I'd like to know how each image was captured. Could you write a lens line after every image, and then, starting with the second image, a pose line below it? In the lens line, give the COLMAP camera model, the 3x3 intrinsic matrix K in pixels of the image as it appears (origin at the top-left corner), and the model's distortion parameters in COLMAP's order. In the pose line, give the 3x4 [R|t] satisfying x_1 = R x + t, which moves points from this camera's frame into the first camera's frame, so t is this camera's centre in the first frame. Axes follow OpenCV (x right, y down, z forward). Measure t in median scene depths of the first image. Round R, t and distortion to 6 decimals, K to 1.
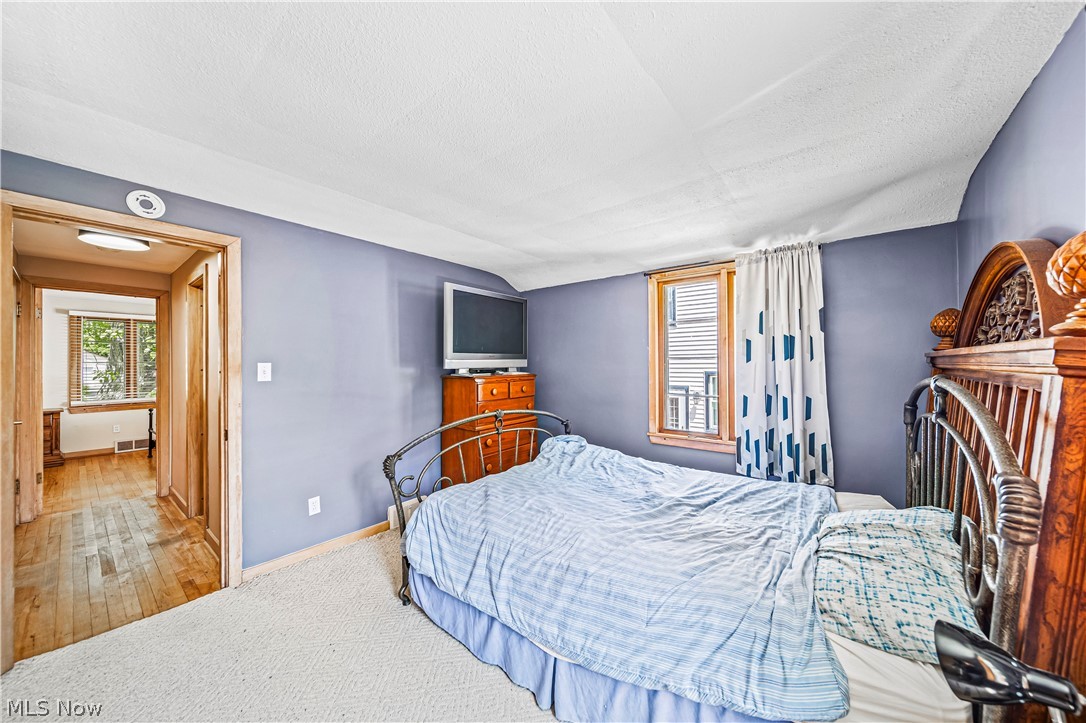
lens RADIAL K [[376.3, 0, 540.5], [0, 376.3, 359.8], [0, 0, 1]] dist [0.000203, -0.000963]
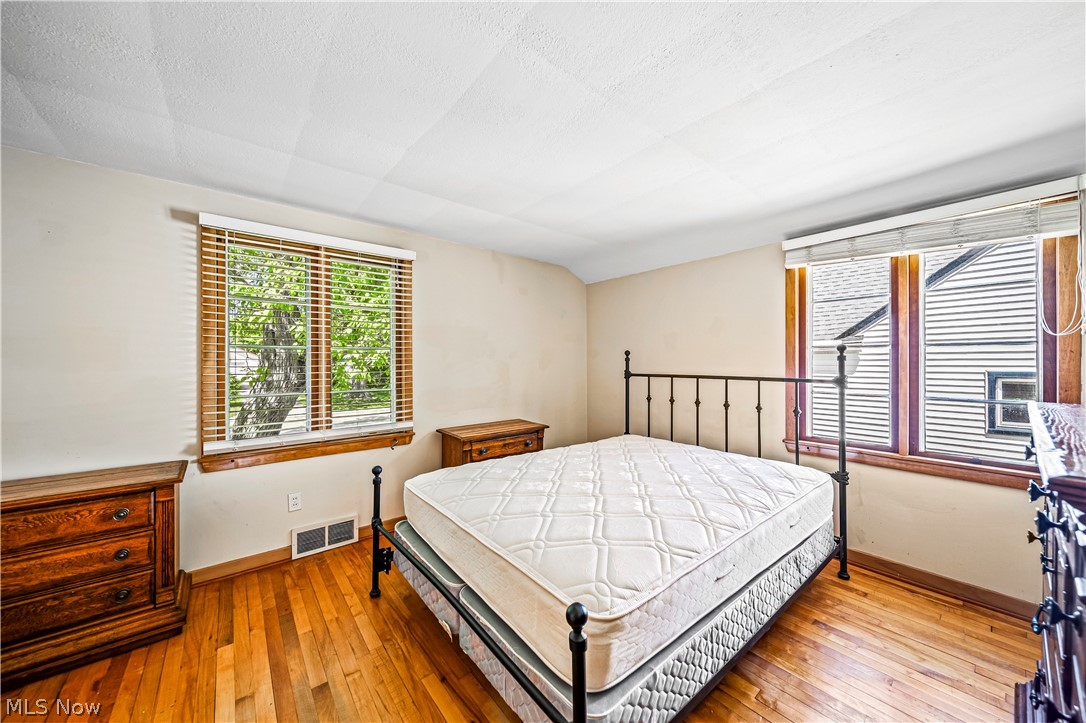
lens RADIAL K [[376.3, 0, 542.8], [0, 376.3, 359.8], [0, 0, 1]] dist [0.000203, -0.000963]
pose [[0.979574, -0.000488, -0.201082, -0.798154], [0.001532, 0.999986, 0.005038, 0.020895], [0.201076, -0.005243, 0.979562, 0.665201]]
